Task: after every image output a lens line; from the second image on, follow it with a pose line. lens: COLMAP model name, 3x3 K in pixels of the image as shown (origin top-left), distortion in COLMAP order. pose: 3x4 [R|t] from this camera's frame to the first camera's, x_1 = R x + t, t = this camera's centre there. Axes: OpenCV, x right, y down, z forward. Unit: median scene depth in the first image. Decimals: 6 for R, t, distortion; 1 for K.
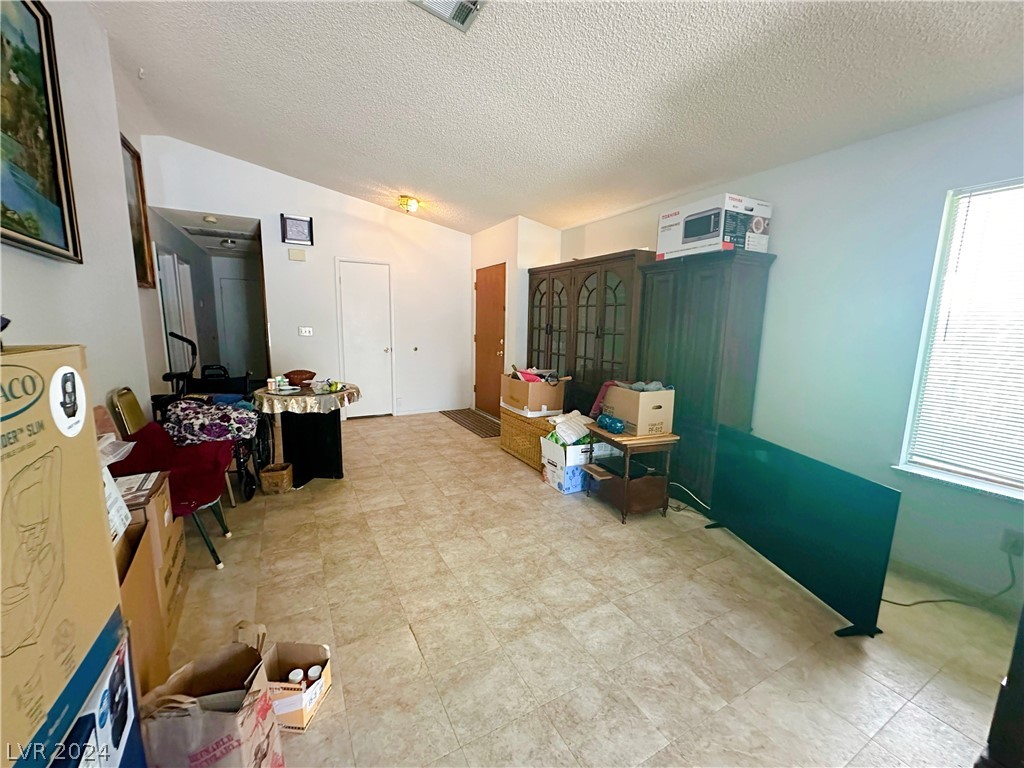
lens RADIAL K [[409.1, 0, 511.6], [0, 409.1, 385.5], [0, 0, 1]] dist [-0.003390, 0.000250]
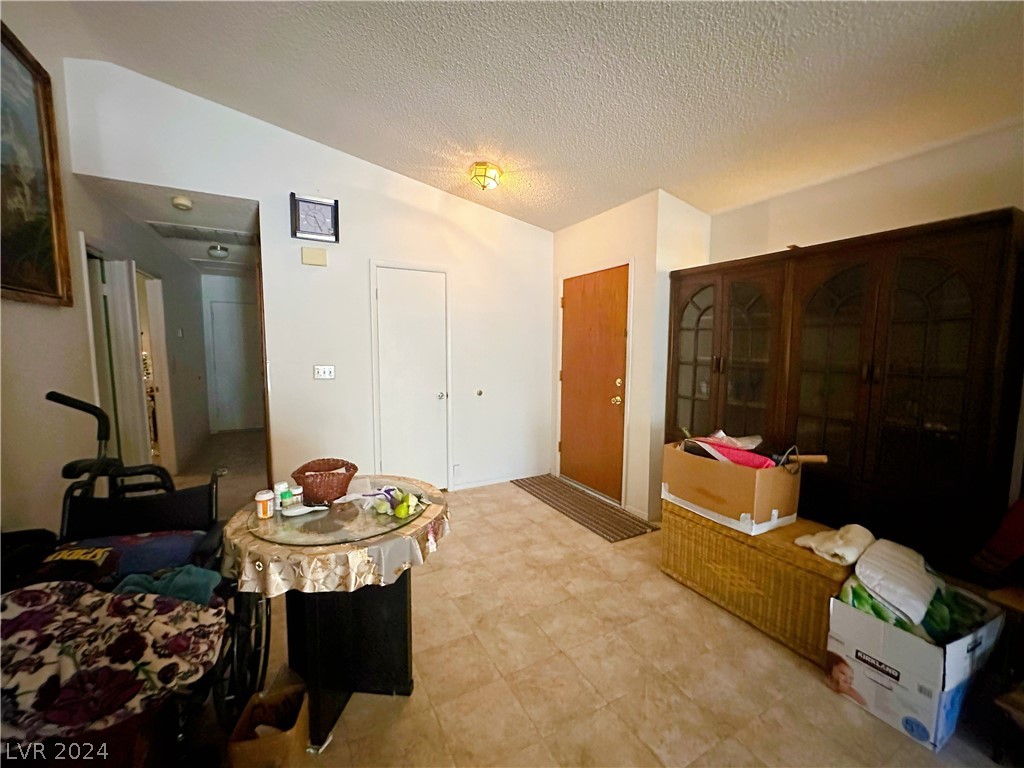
lens RADIAL K [[409.1, 0, 511.6], [0, 409.1, 385.5], [0, 0, 1]] dist [-0.003390, 0.000250]
pose [[0.999874, -0.014291, -0.006963, -0.231121], [0.013820, 0.997880, -0.063596, -0.075483], [0.007857, 0.063491, 0.997951, 0.404441]]
